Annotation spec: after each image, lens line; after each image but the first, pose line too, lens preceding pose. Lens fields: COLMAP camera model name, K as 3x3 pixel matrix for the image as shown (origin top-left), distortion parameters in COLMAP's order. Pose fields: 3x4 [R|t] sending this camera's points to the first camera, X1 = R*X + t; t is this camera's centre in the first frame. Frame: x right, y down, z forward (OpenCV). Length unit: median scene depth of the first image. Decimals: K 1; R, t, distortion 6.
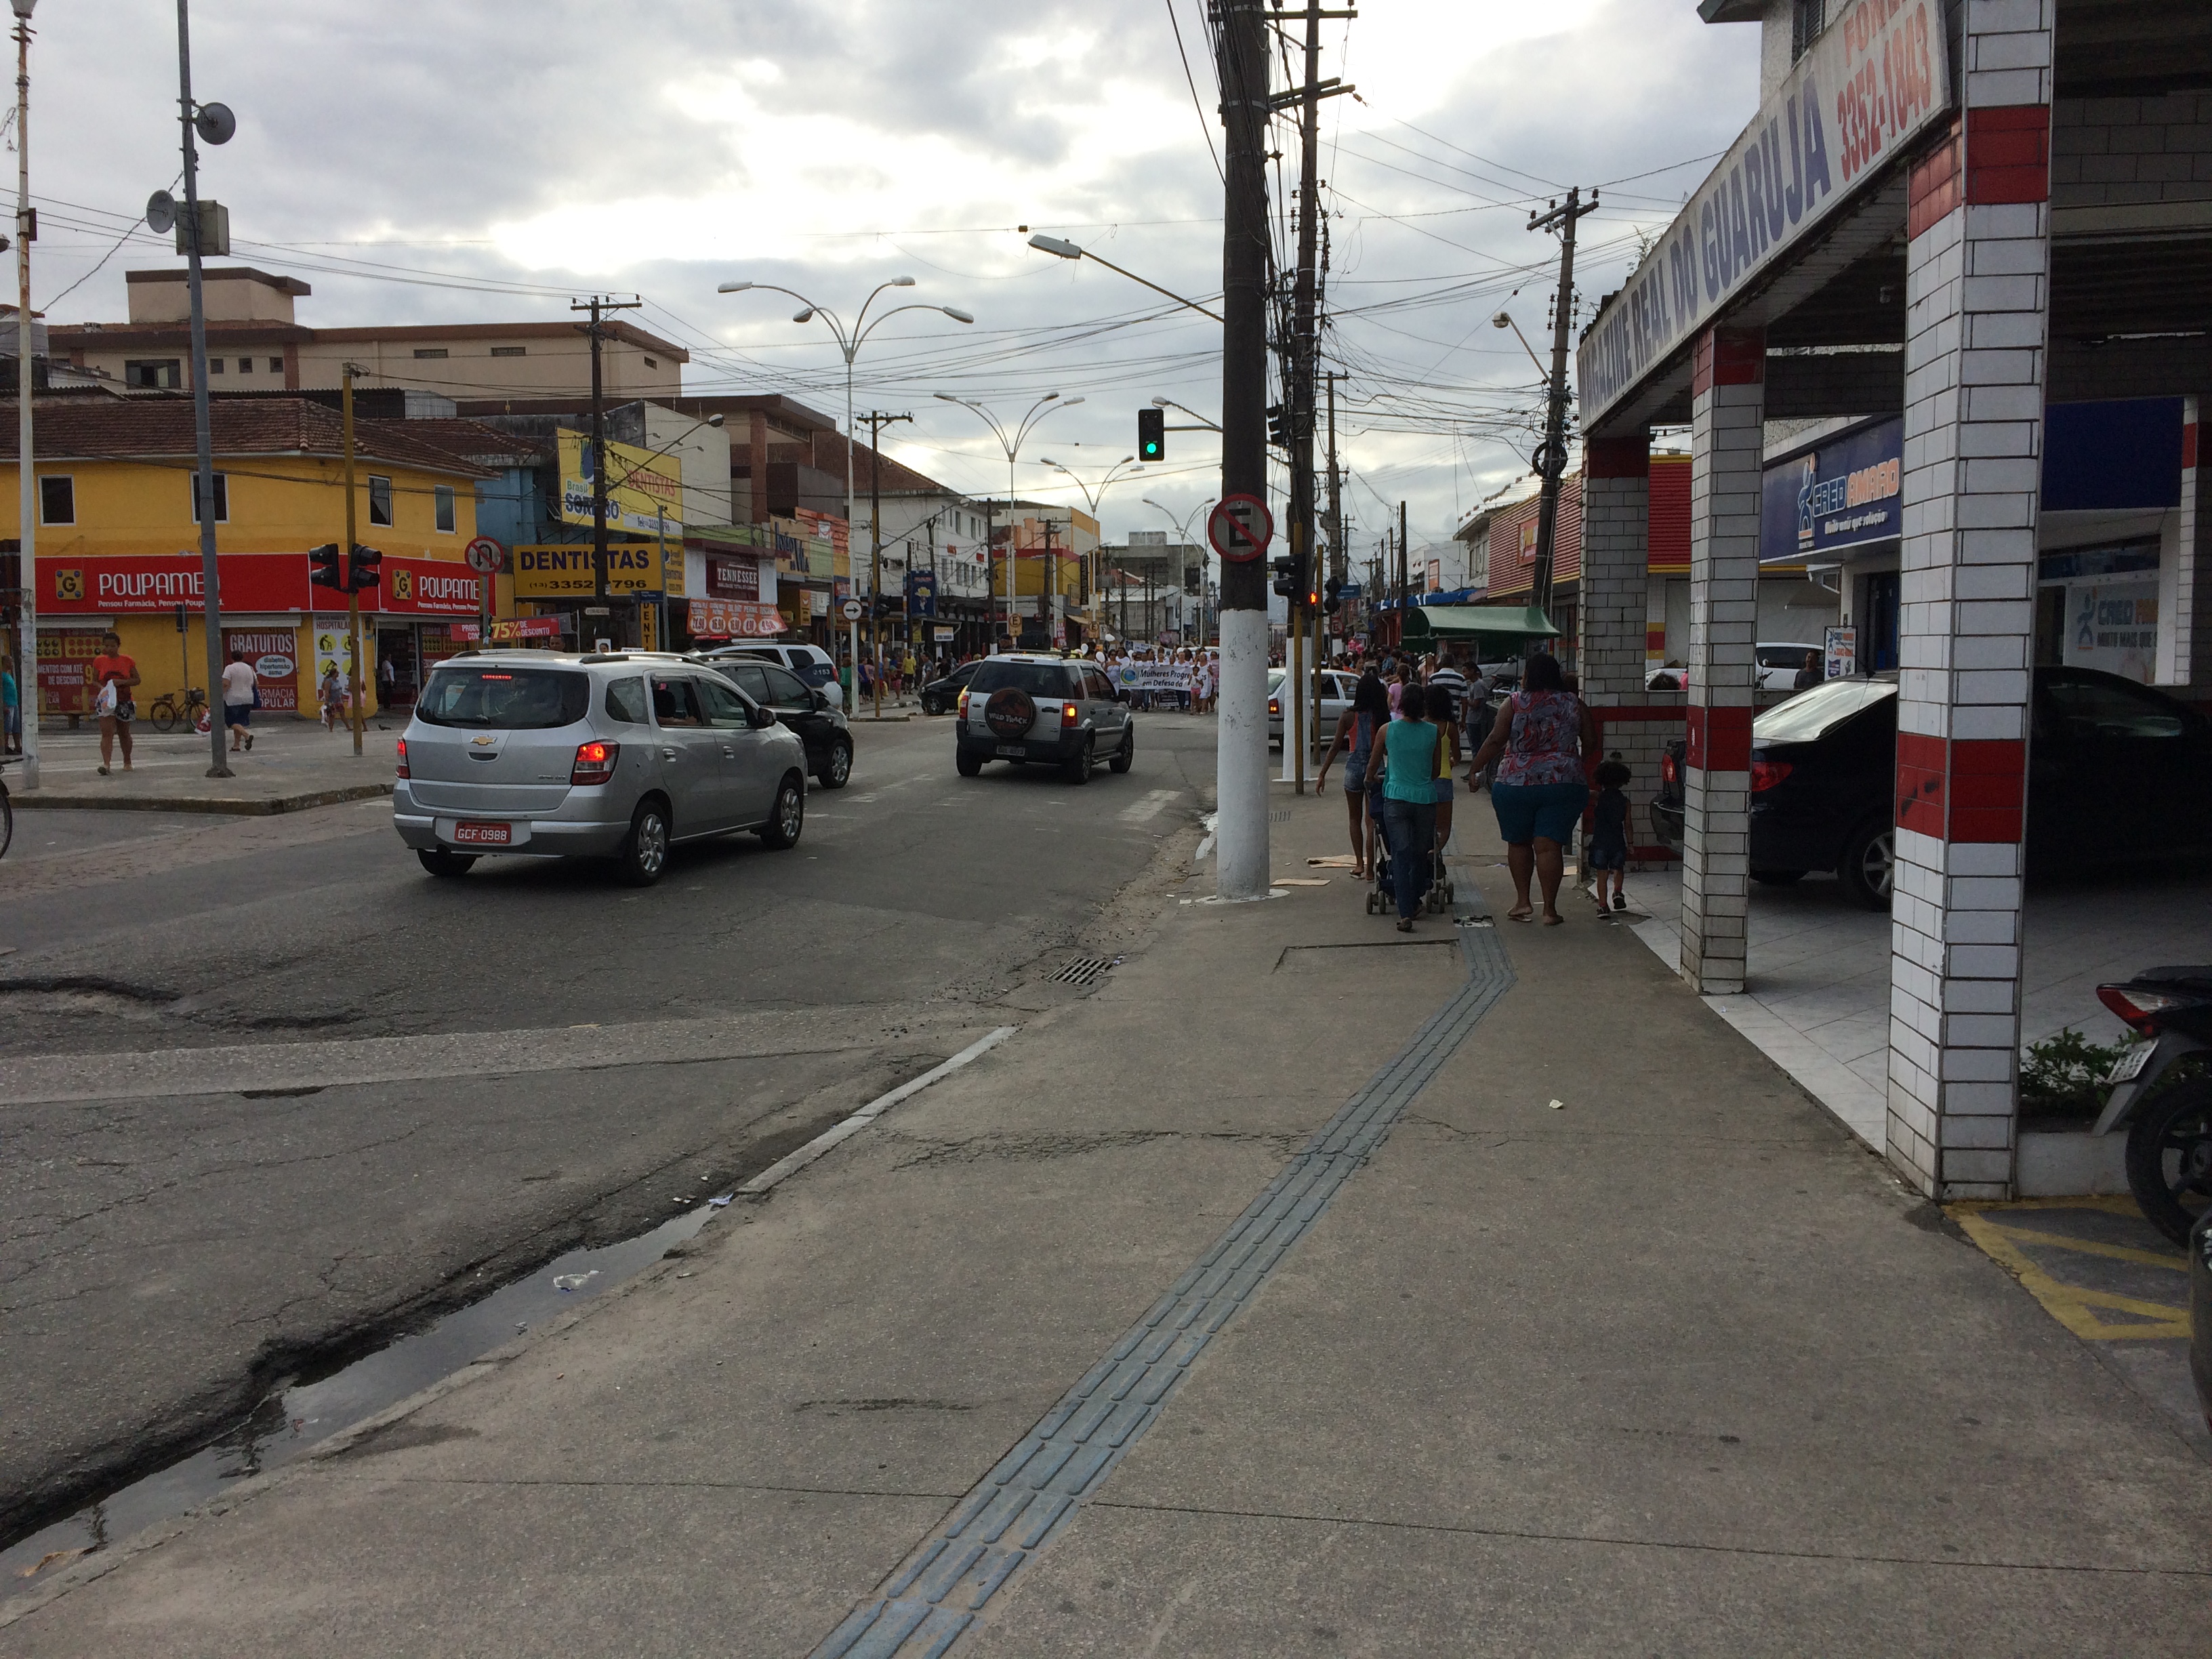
lens RADIAL K [[1898.0, 0, 1100.8], [0, 1898.0, 838.0], [0, 0, 1]] dist [0.074005, -0.123349]
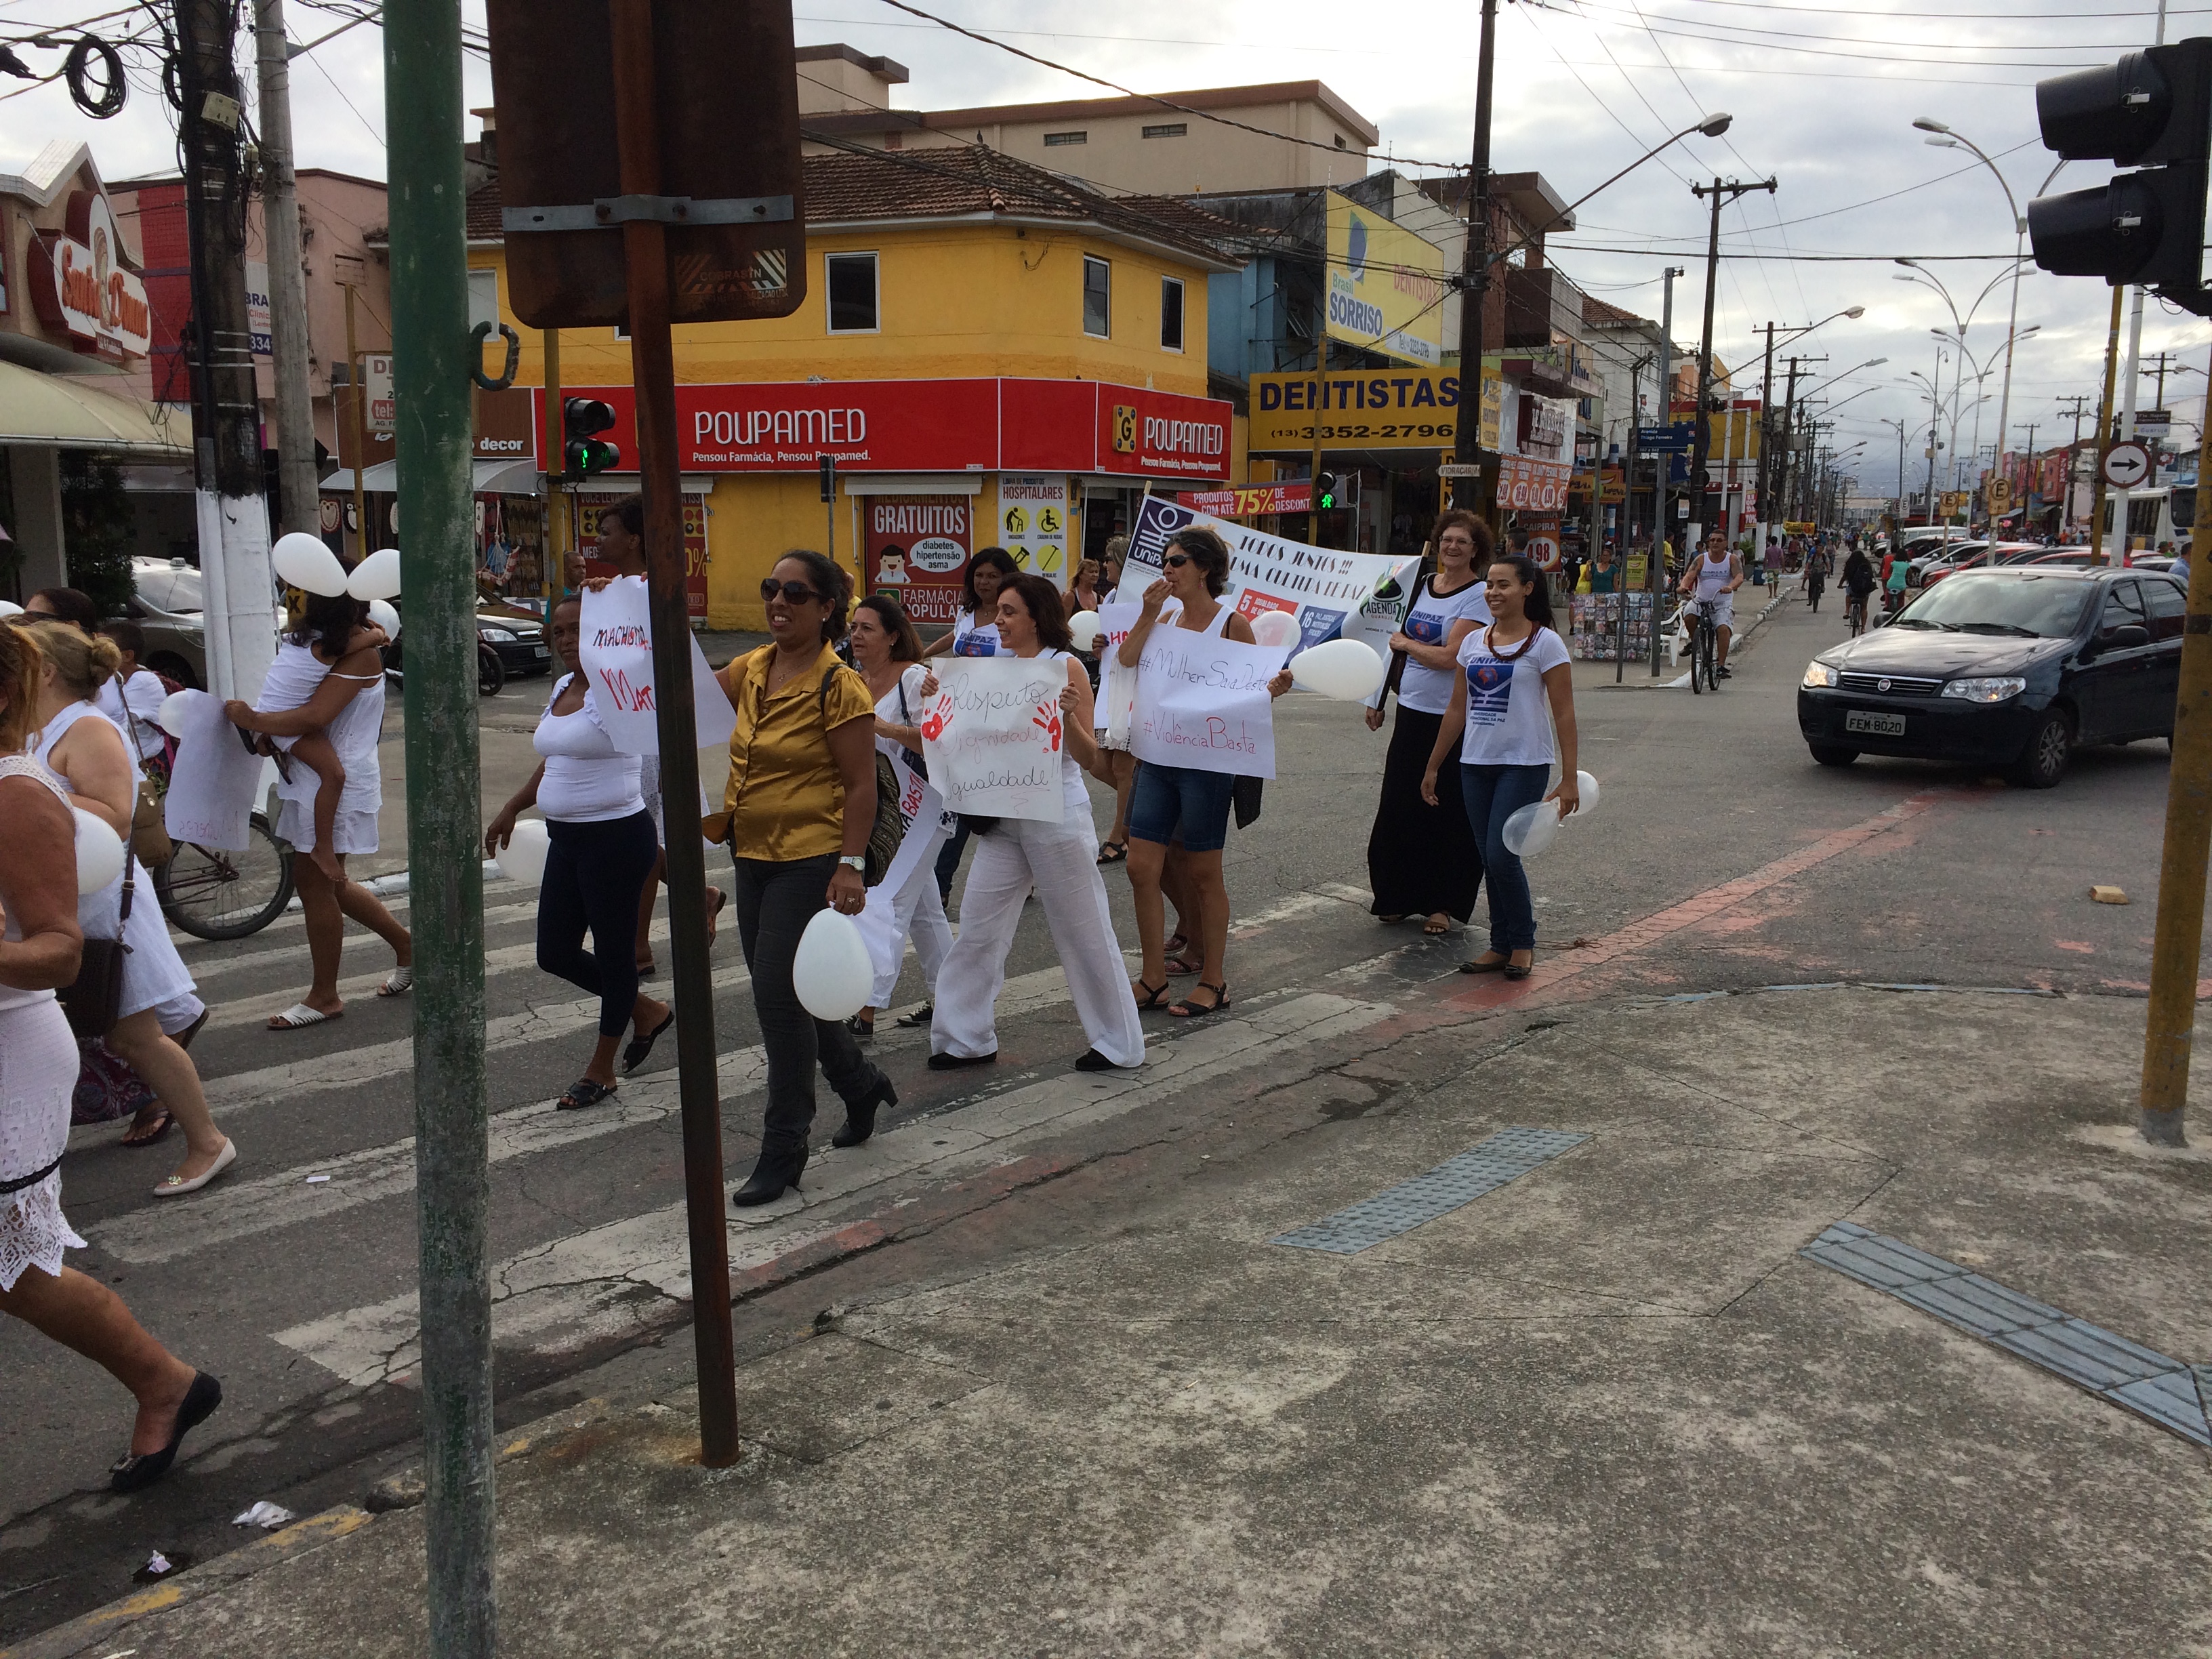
lens RADIAL K [[1876.6, 0, 1106.0], [0, 1876.6, 829.5], [0, 0, 1]] dist [0.073223, -0.104432]
pose [[0.971162, 0.050463, -0.233021, -0.218920], [-0.035564, 0.997071, 0.067704, -0.041337], [0.235755, -0.057464, 0.970112, 0.381314]]
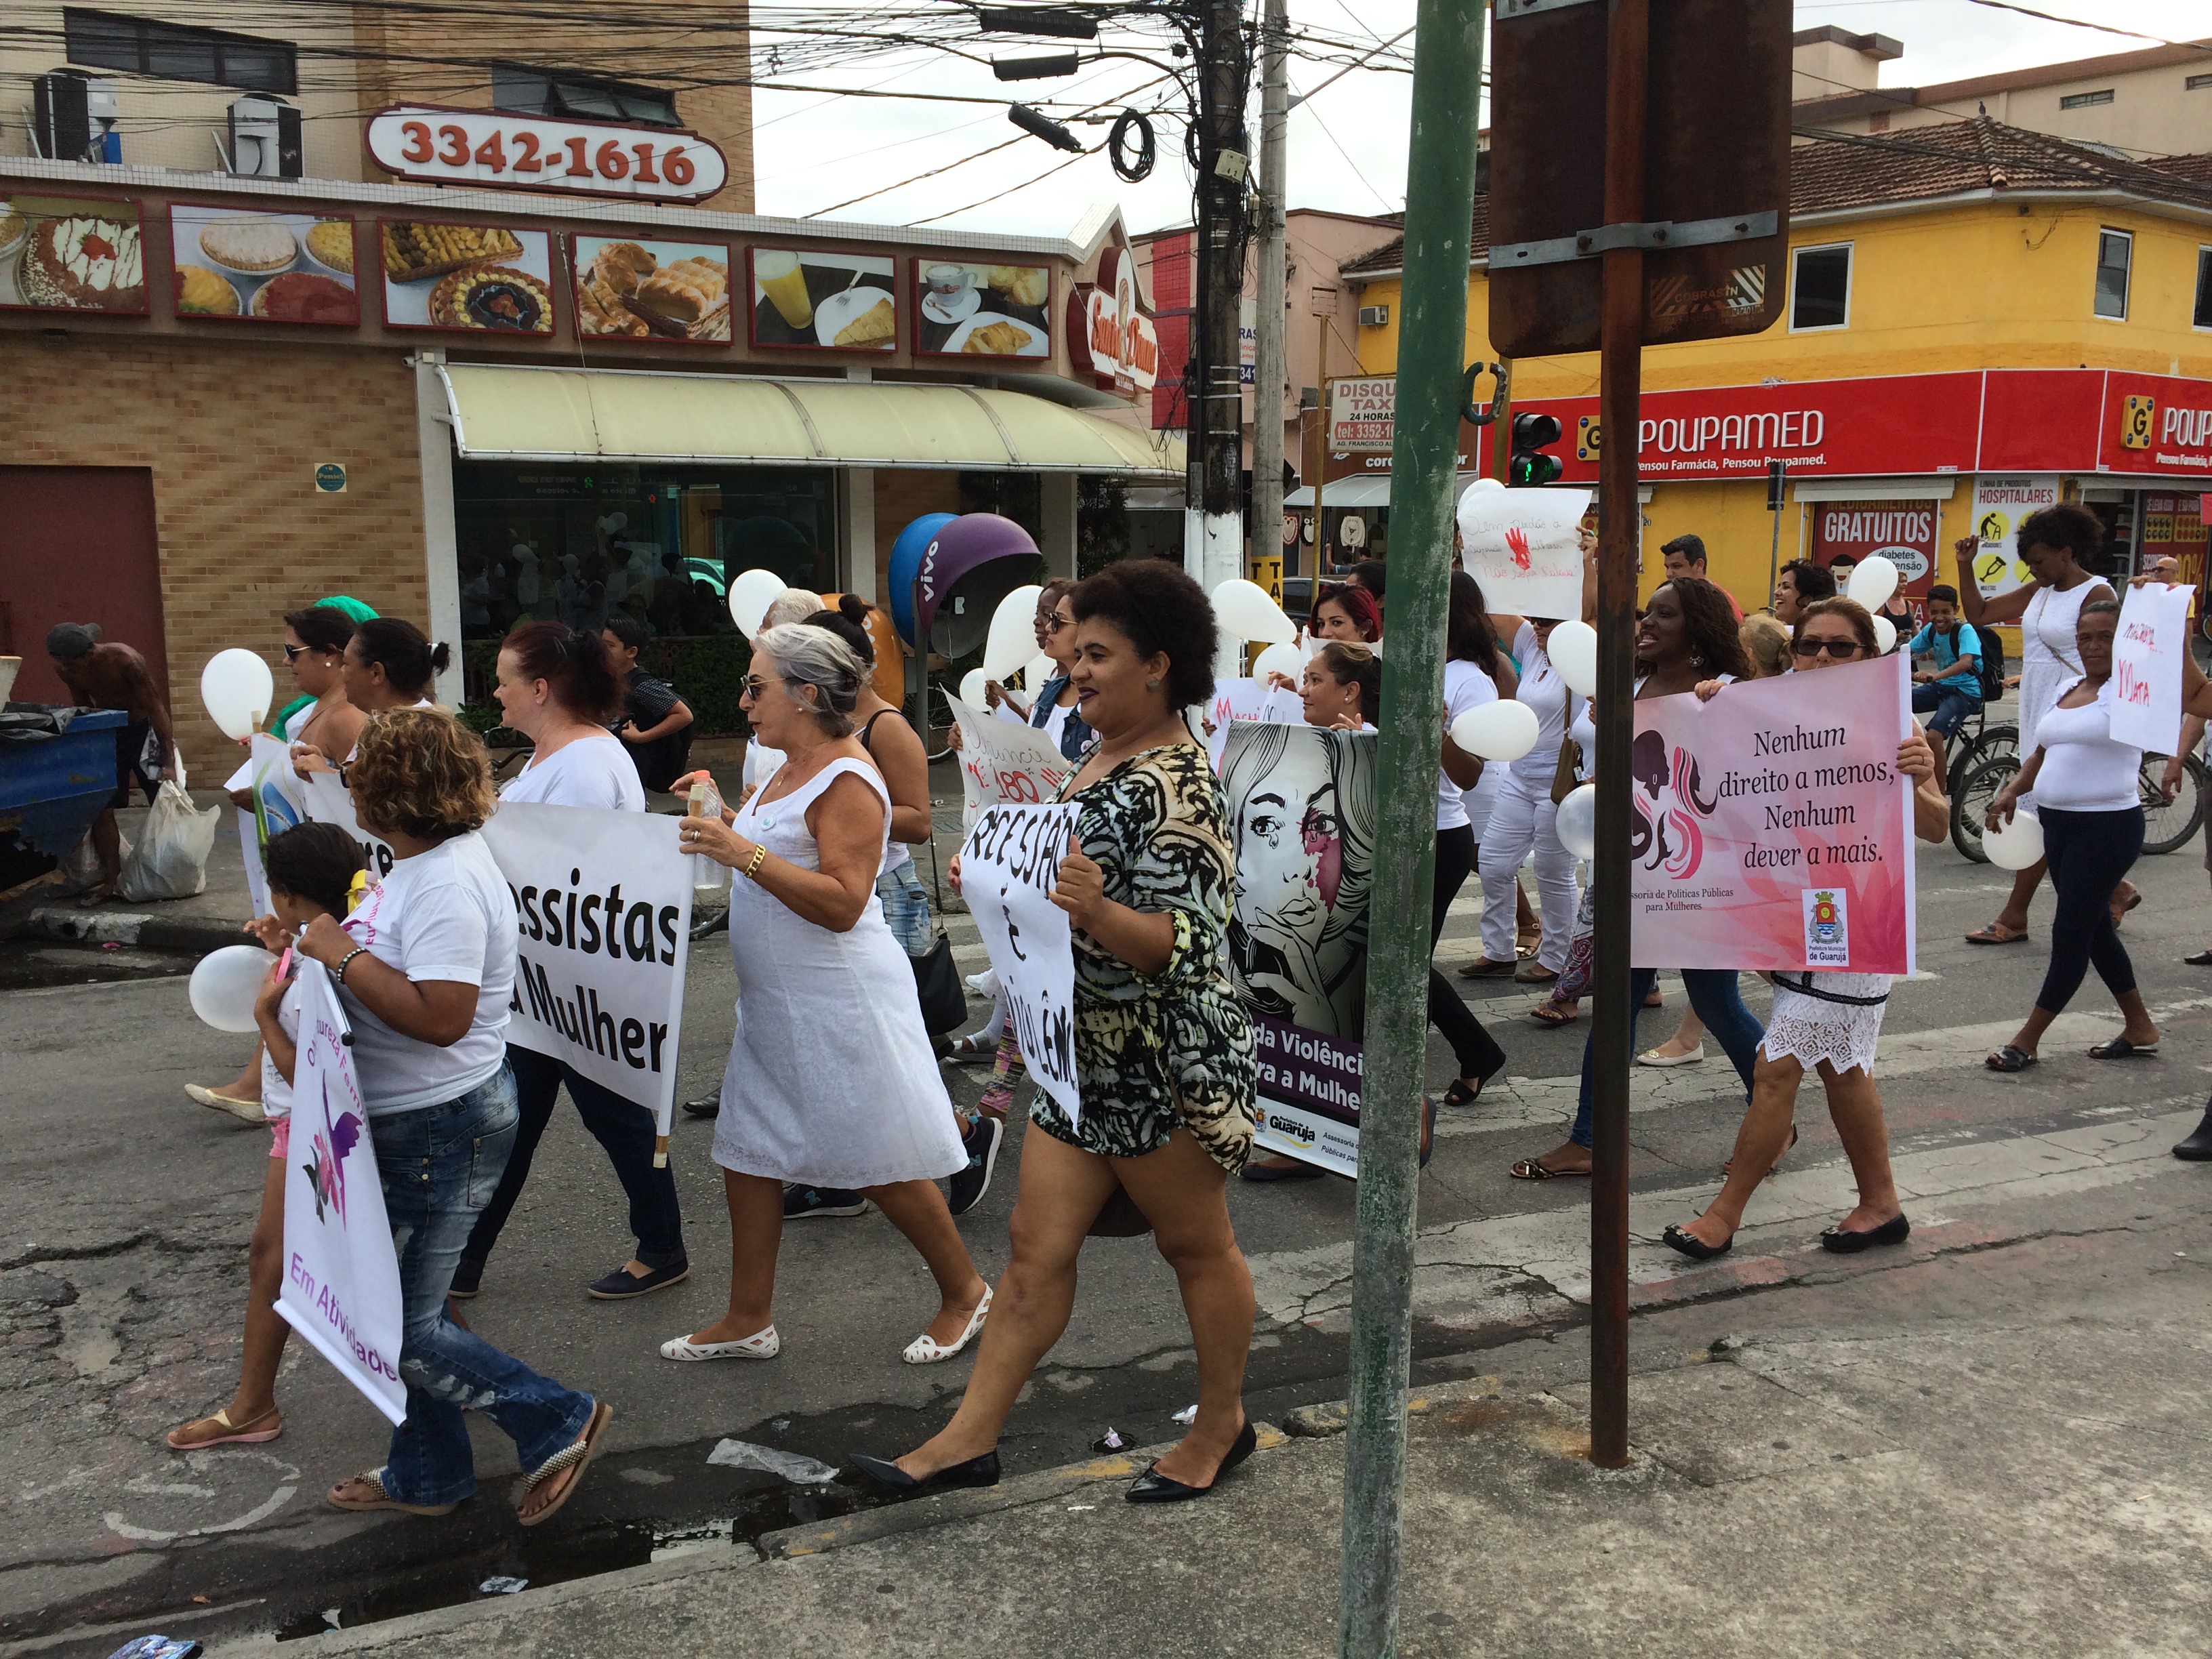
lens RADIAL K [[1884.5, 0, 1108.2], [0, 1884.5, 824.7], [0, 0, 1]] dist [0.069625, -0.097979]
pose [[0.753656, 0.110127, -0.647978, -0.218399], [-0.071734, 0.993756, 0.085460, -0.041381], [0.653343, -0.017925, 0.756850, 0.378740]]
